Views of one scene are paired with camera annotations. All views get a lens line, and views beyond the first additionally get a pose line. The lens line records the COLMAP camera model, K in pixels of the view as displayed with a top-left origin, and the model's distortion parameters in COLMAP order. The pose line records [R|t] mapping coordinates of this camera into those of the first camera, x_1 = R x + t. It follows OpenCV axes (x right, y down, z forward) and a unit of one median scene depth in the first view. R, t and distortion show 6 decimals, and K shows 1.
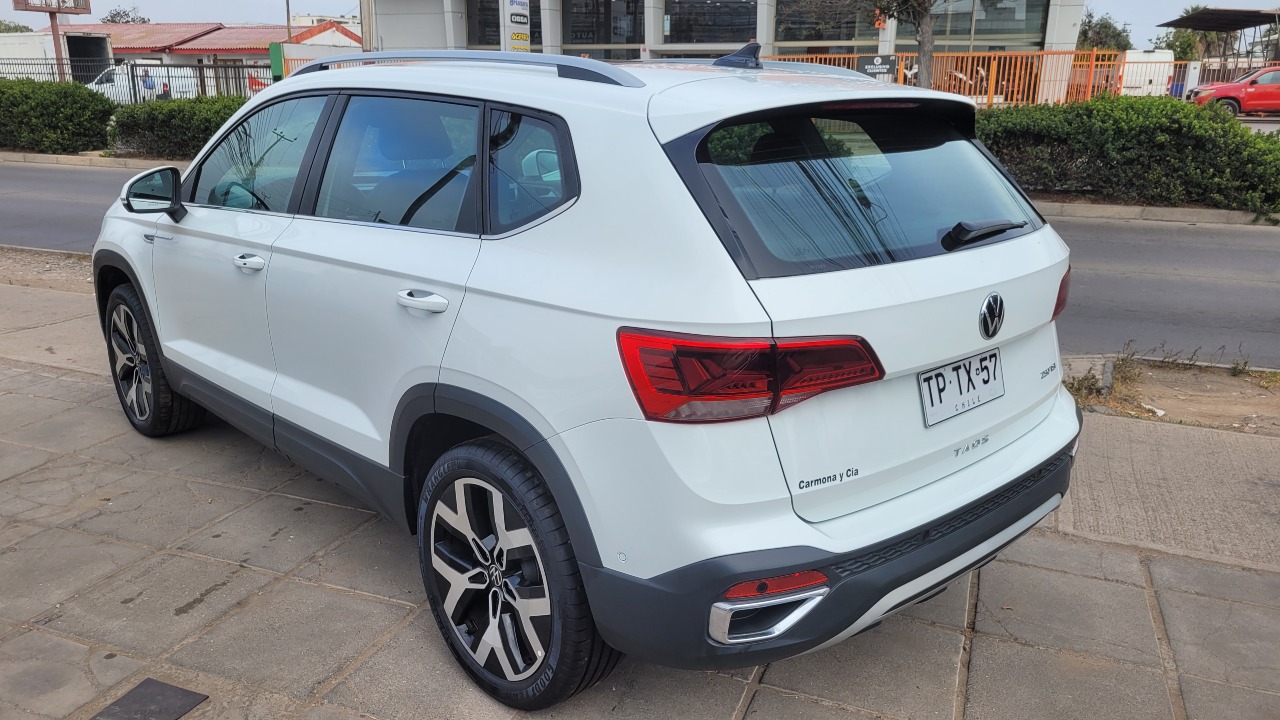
lens RADIAL K [[965.8, 0, 616.1], [0, 965.8, 364.2], [0, 0, 1]] dist [0.052986, -0.042125]
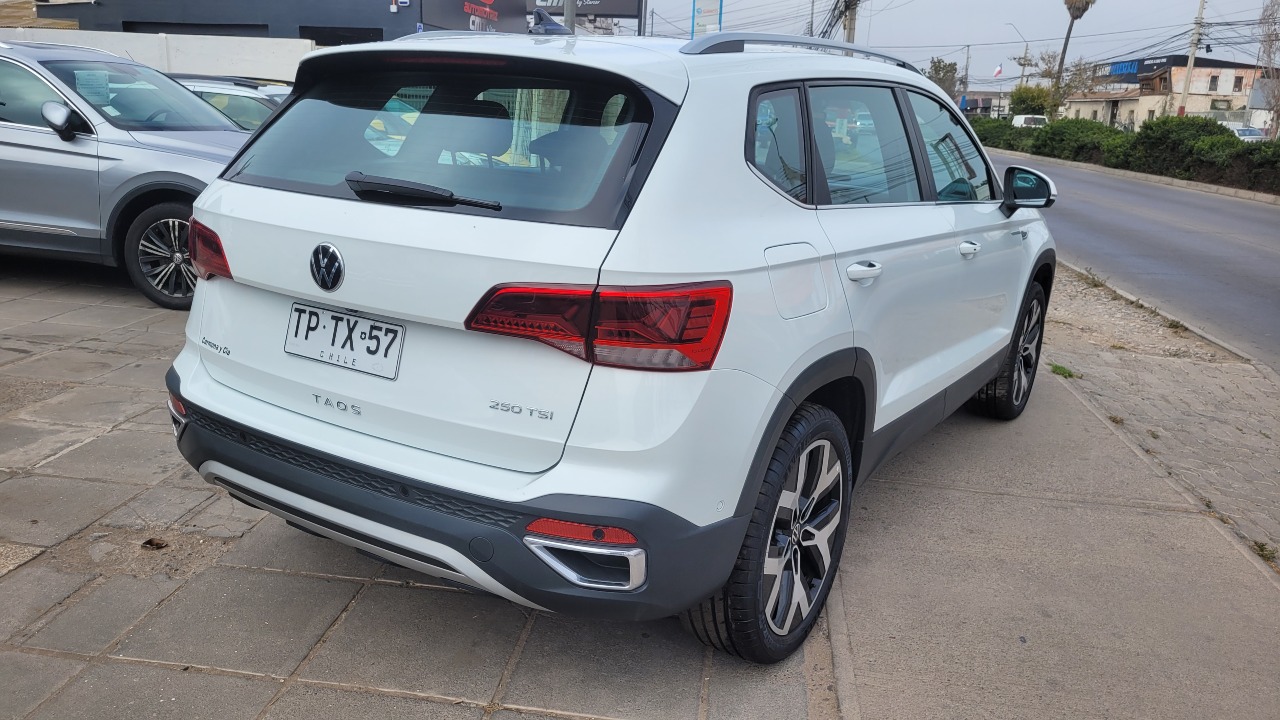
lens RADIAL K [[965.8, 0, 621.3], [0, 965.8, 353.4], [0, 0, 1]] dist [0.052986, -0.042125]
pose [[0.248406, 0.246558, -0.936752, 0.267213], [-0.308226, 0.936918, 0.164867, -0.042266], [0.918309, 0.247778, 0.308732, 0.190956]]
